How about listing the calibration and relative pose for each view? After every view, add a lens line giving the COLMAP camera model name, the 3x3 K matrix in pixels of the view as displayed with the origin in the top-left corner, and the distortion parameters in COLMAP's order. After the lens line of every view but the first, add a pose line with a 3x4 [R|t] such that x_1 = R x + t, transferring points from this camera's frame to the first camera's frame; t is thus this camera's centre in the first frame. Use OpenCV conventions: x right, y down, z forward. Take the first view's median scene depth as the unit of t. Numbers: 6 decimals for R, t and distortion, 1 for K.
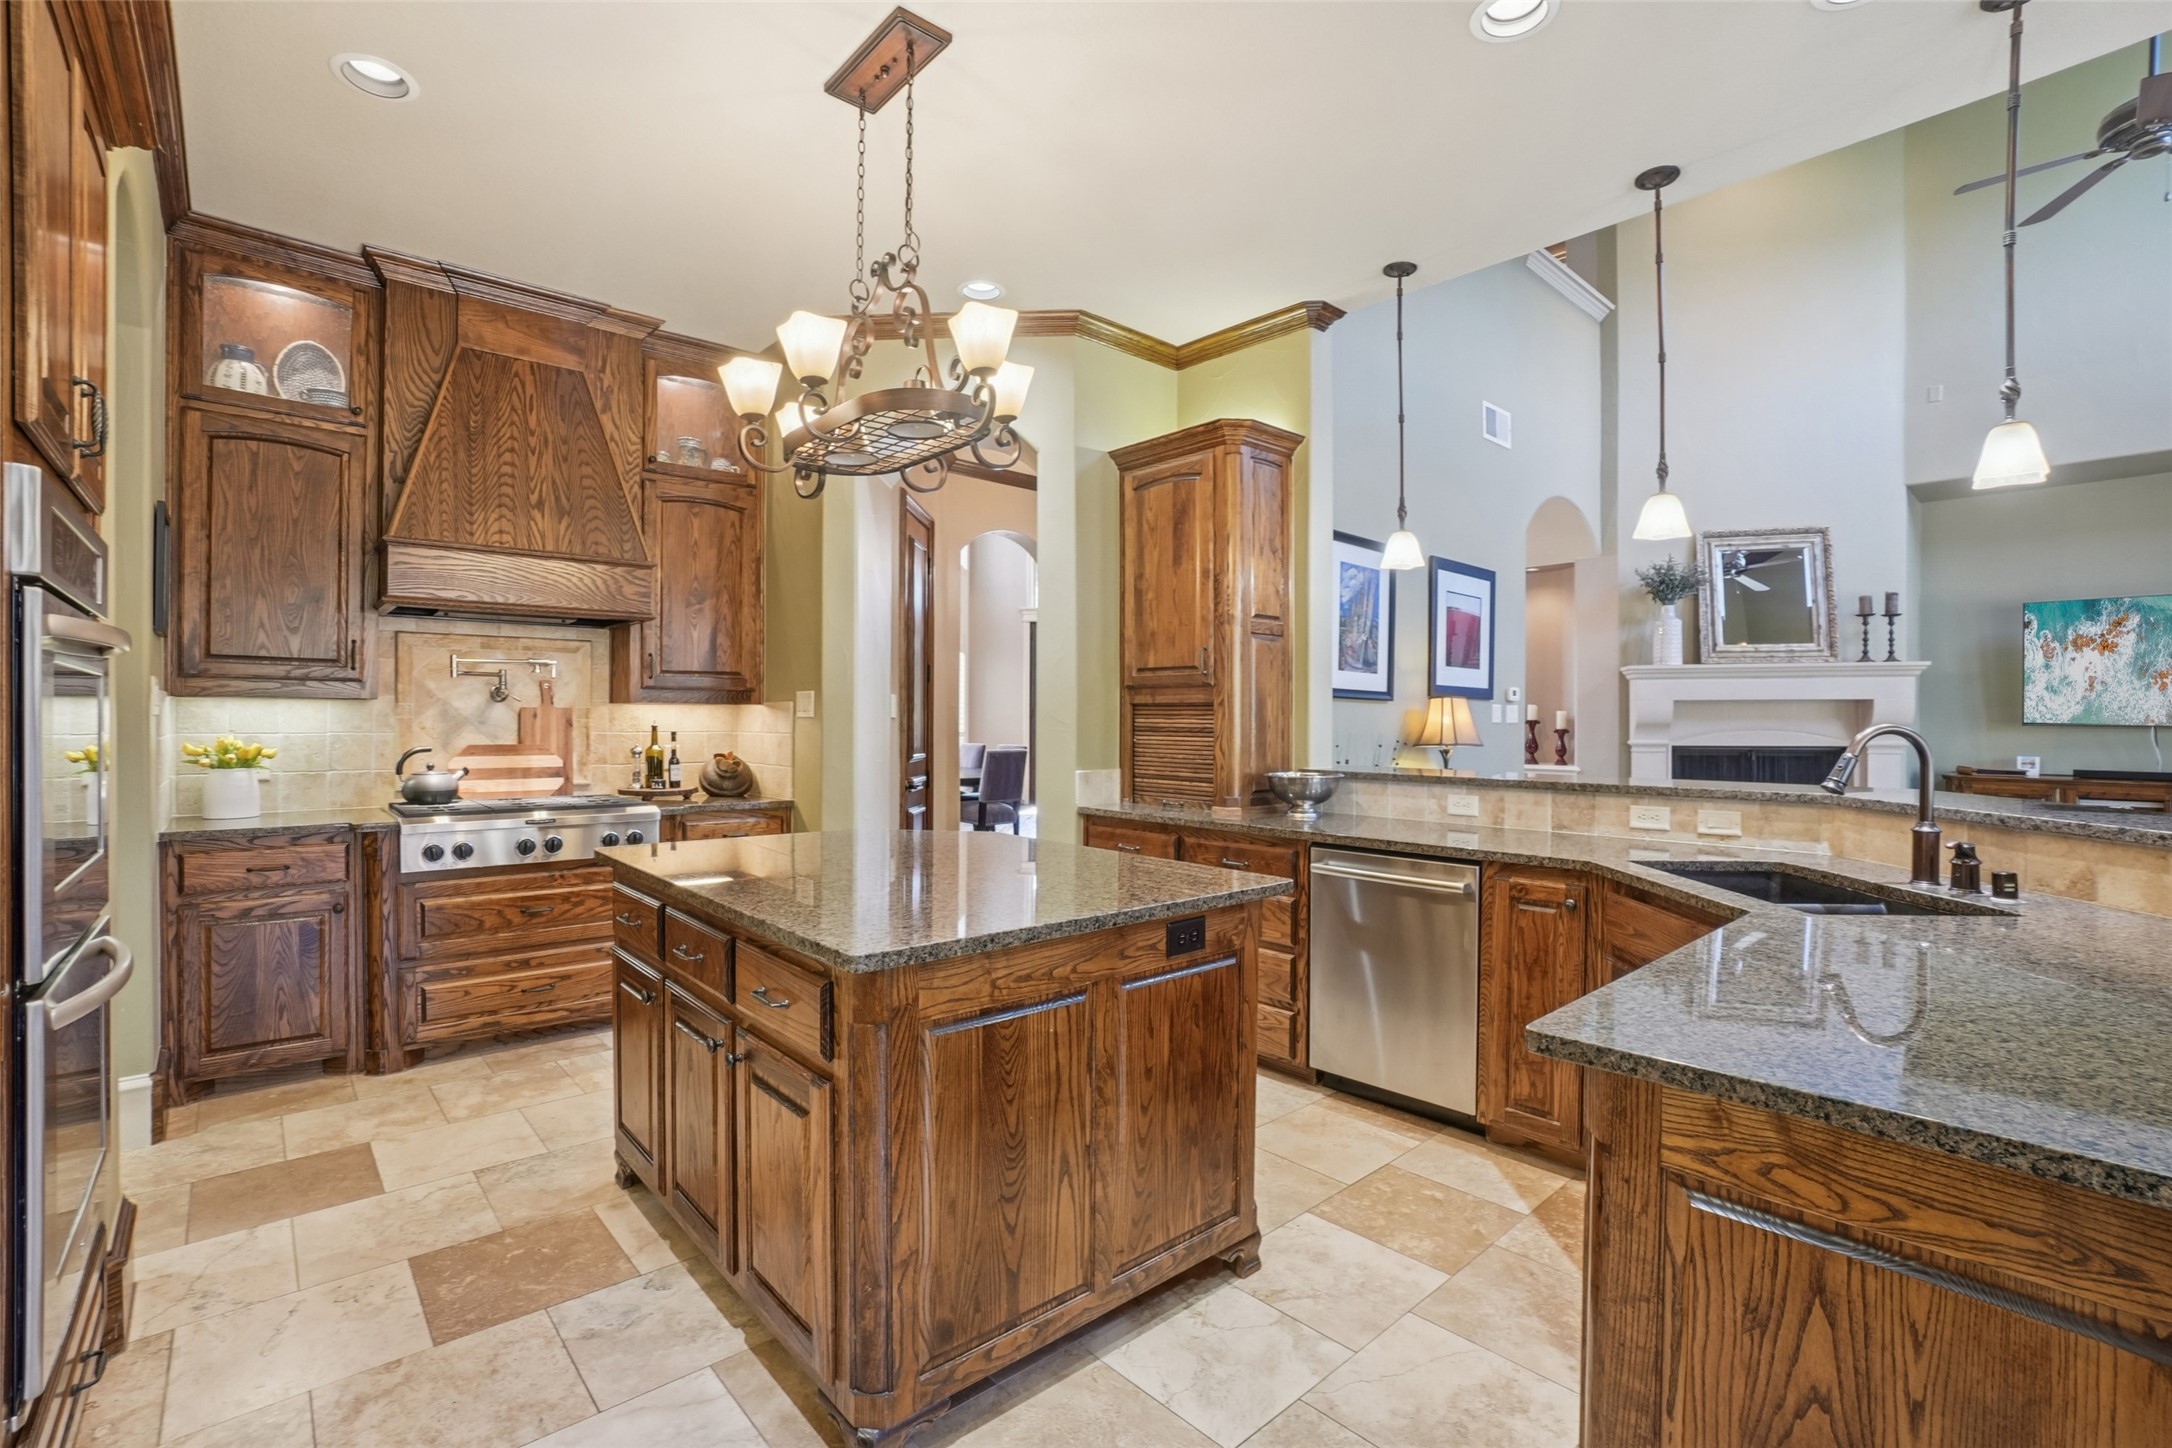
lens RADIAL K [[959.9, 0, 1060.6], [0, 959.9, 722.0], [0, 0, 1]] dist [-0.060456, 0.020544]
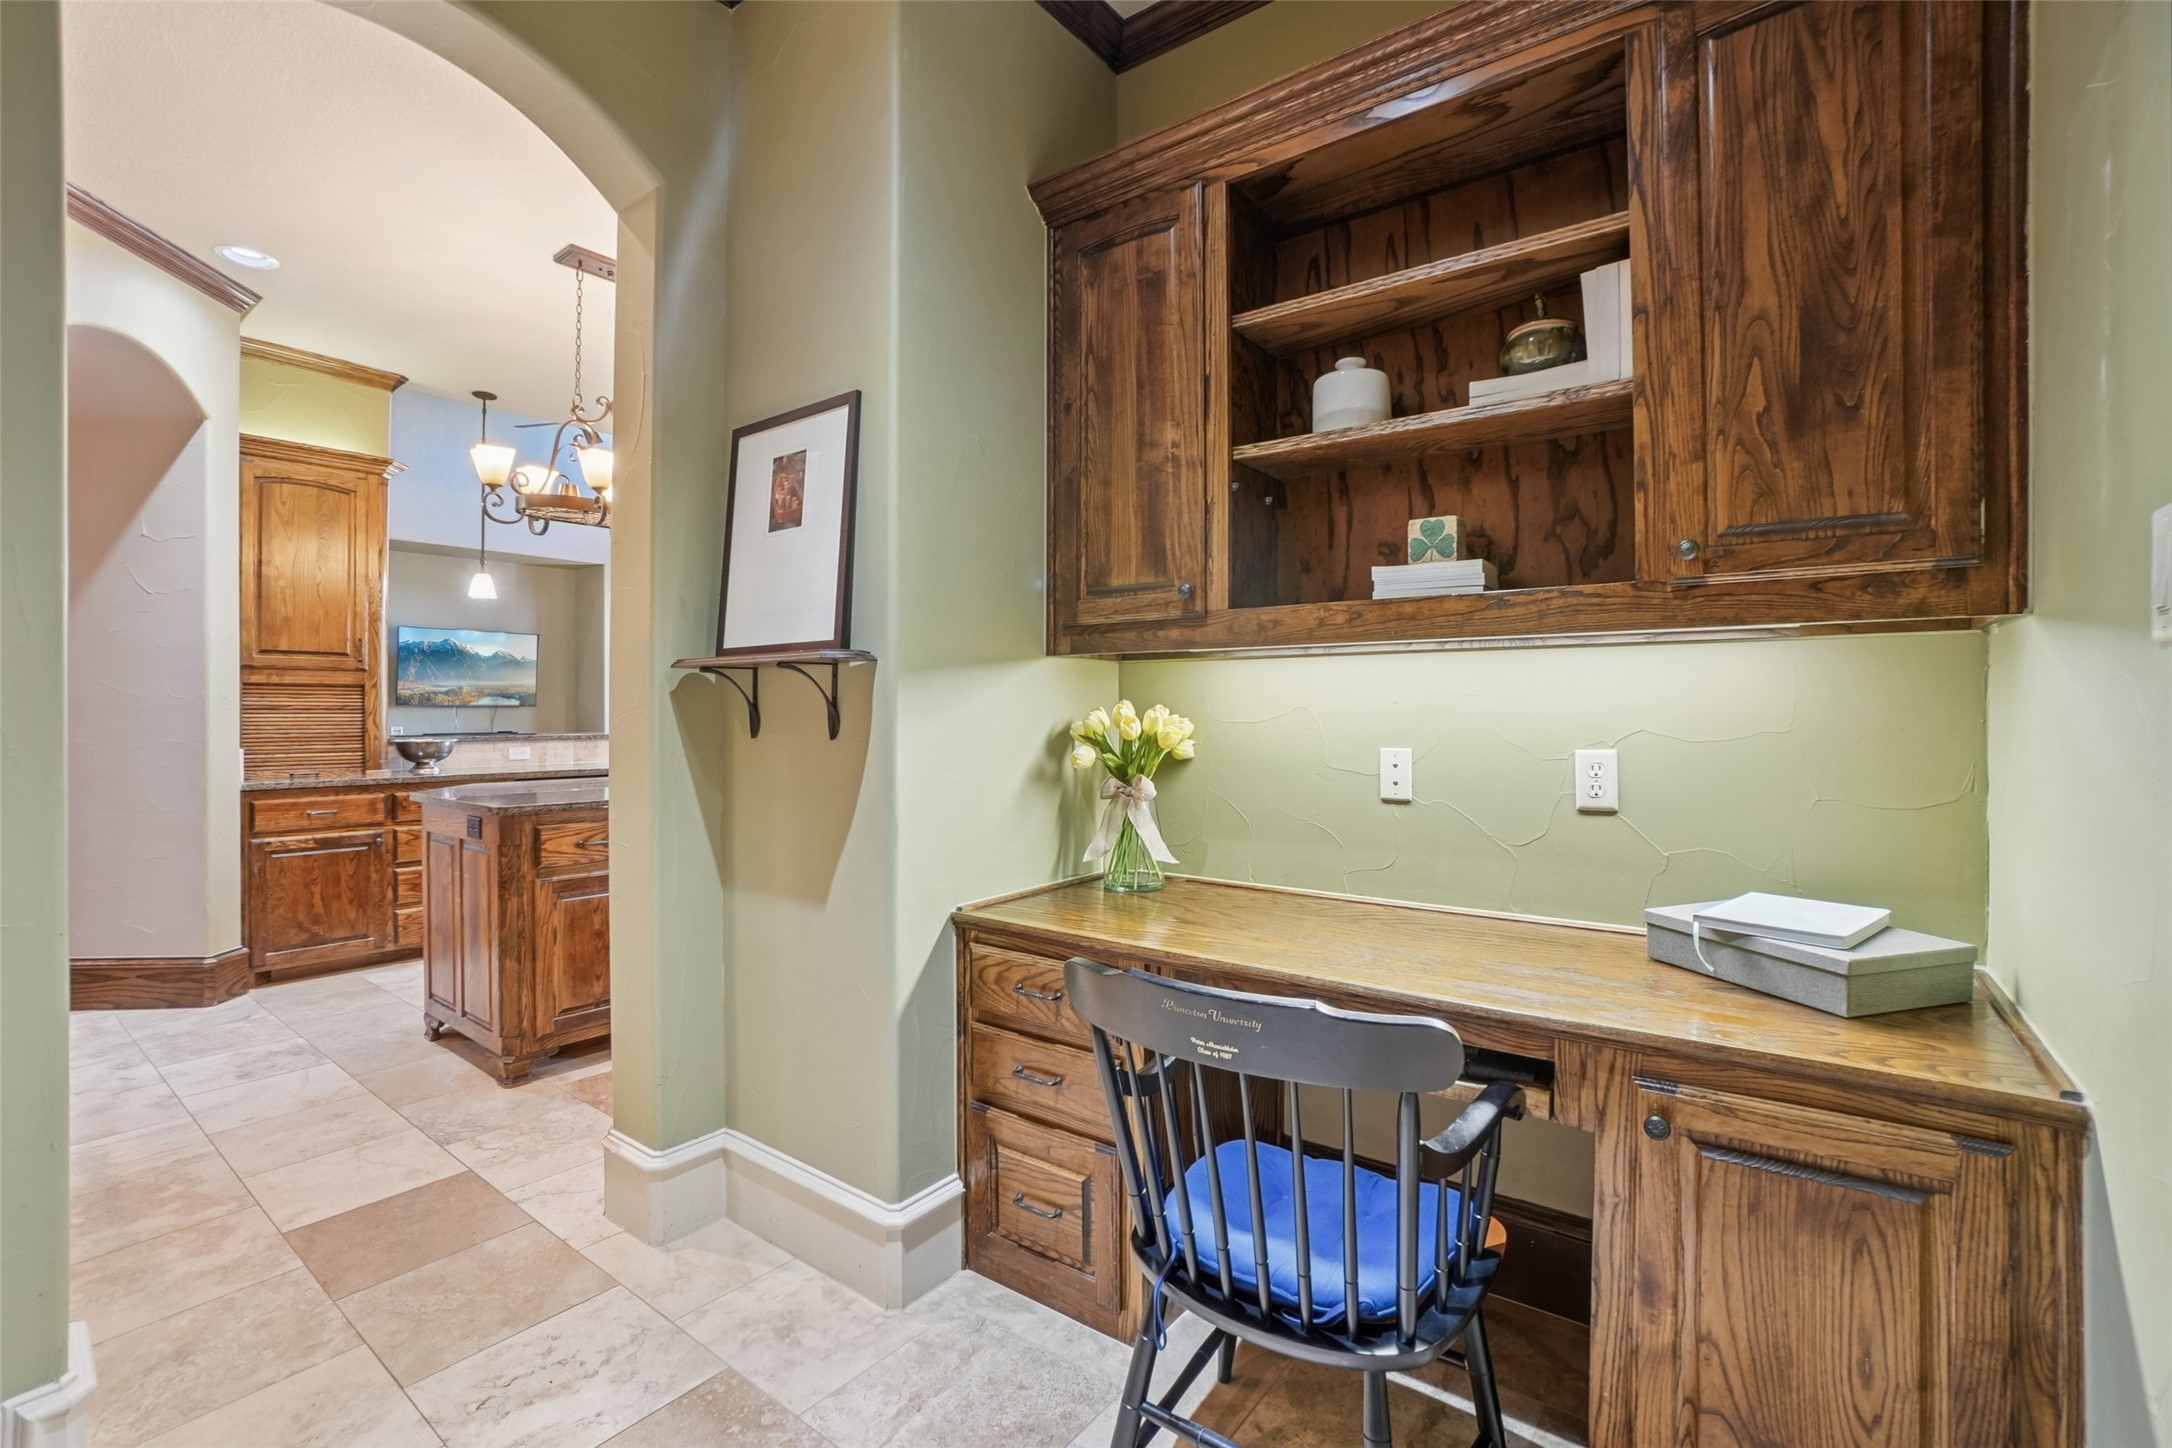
lens RADIAL K [[946.8, 0, 1068.9], [0, 946.8, 717.9], [0, 0, 1]] dist [-0.054359, 0.016656]
pose [[-0.196684, -0.010940, 0.980406, -1.192215], [-0.000464, 0.999939, 0.011065, 0.008653], [-0.980467, 0.001721, -0.196677, 0.369712]]
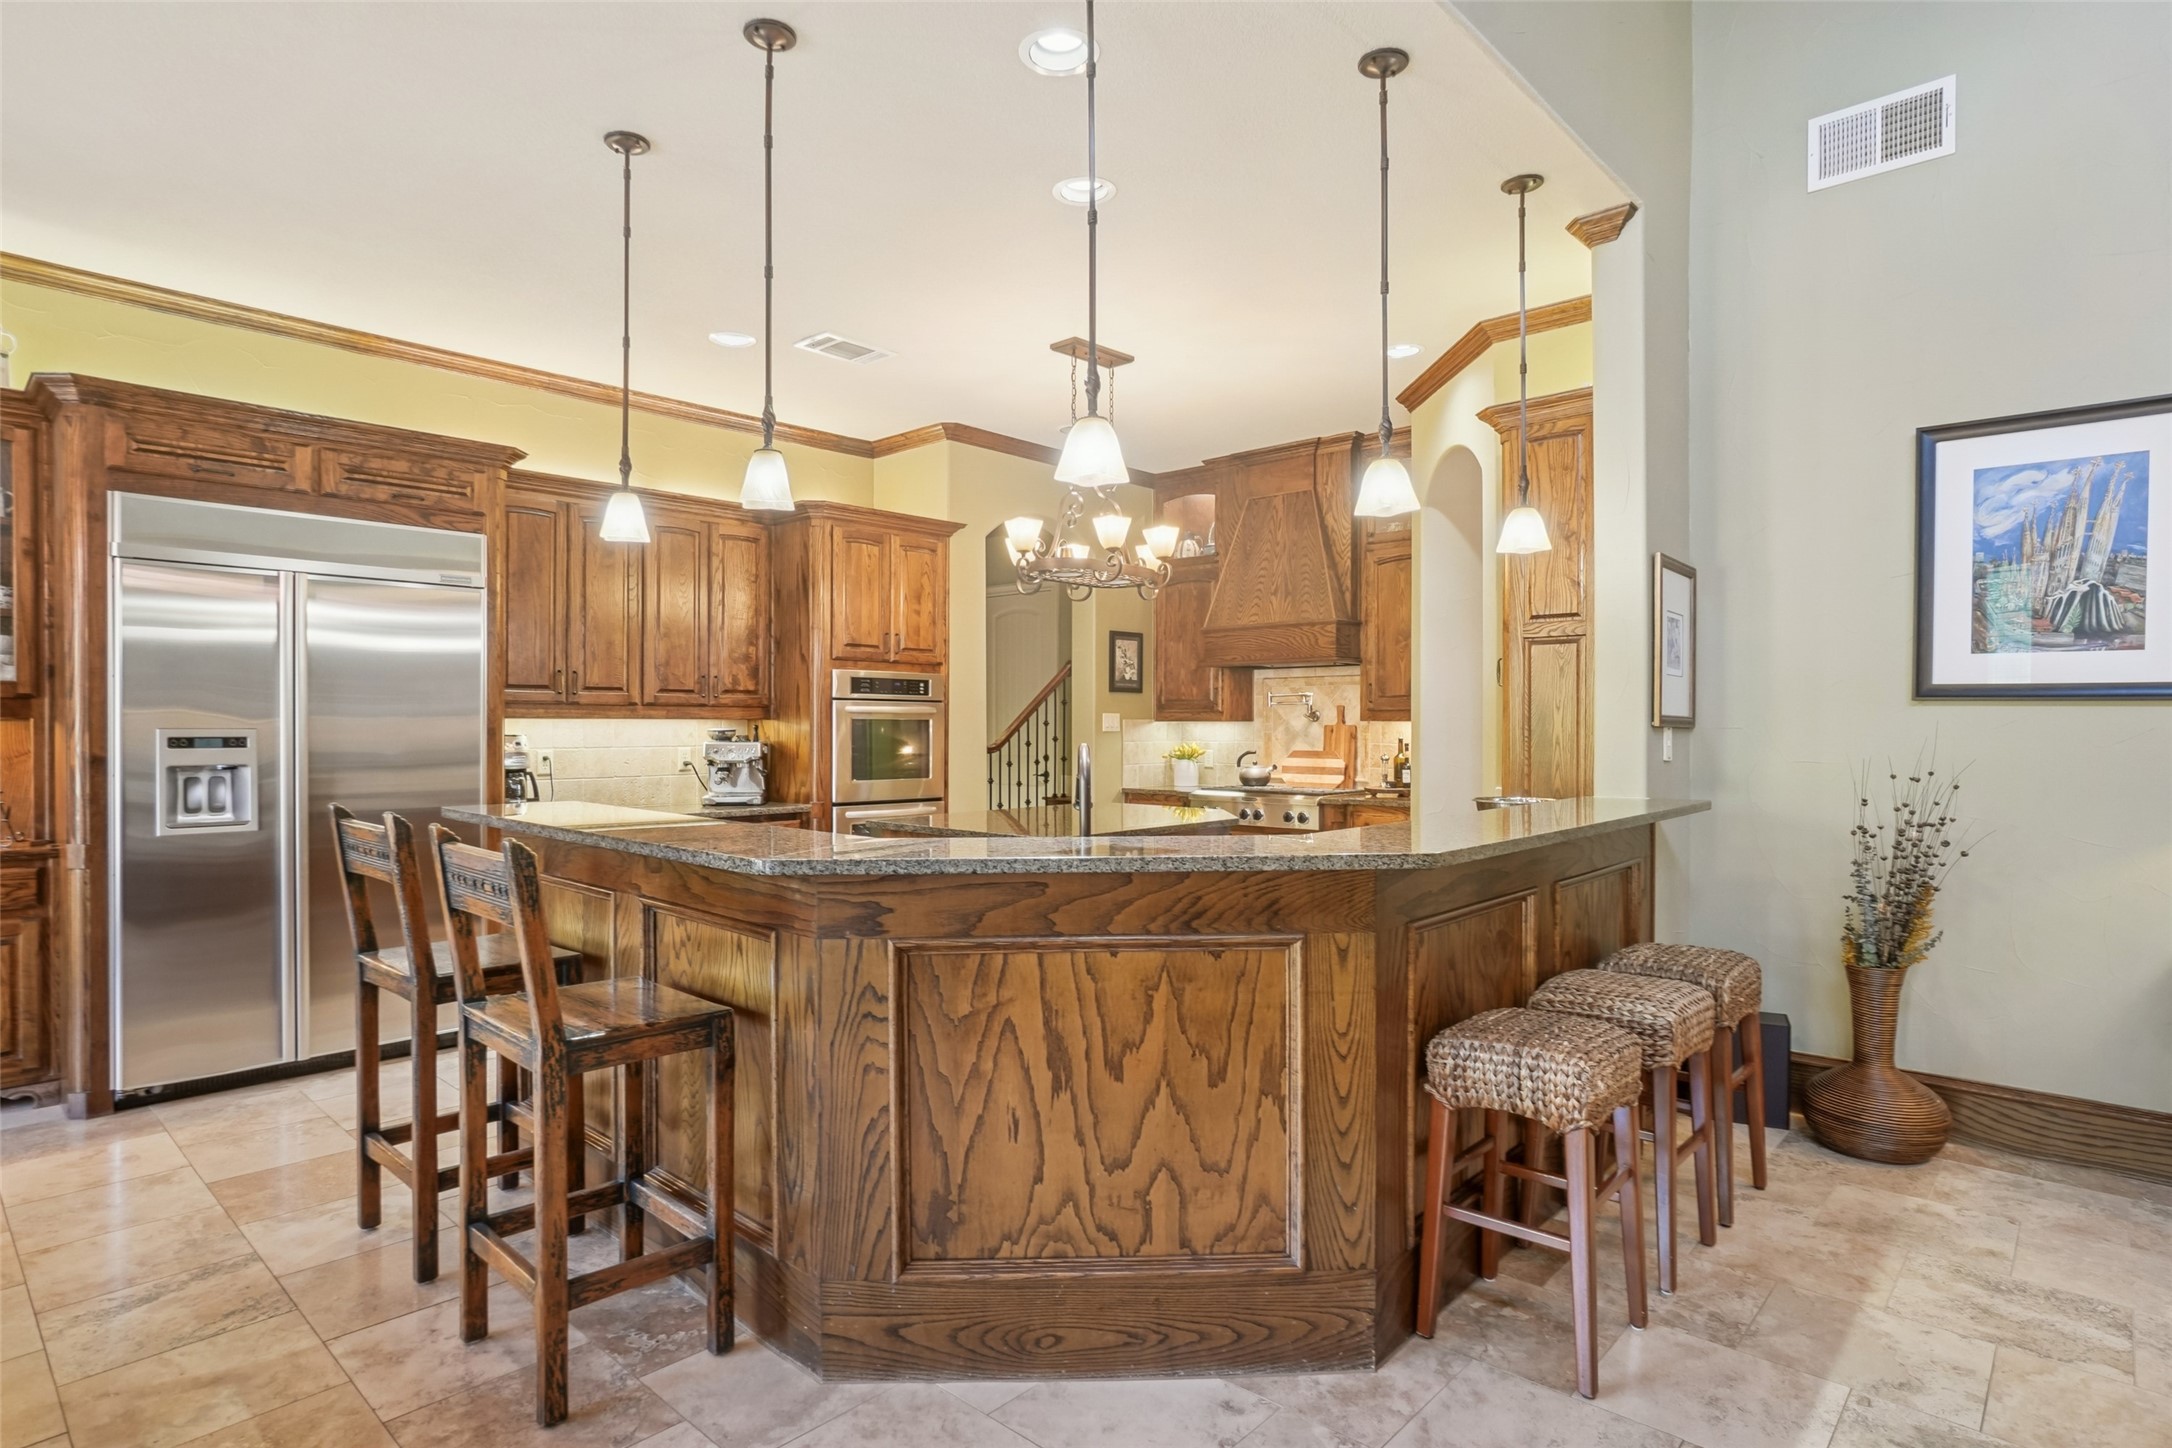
lens RADIAL K [[1136.4, 0, 1079.4], [0, 1136.4, 729.4], [0, 0, 1]] dist [-0.054349, 0.027140]
pose [[0.106400, -0.001552, -0.994322, 1.219435], [-0.002318, 0.999996, -0.001809, -0.005519], [0.994321, 0.002497, 0.106396, 0.493078]]
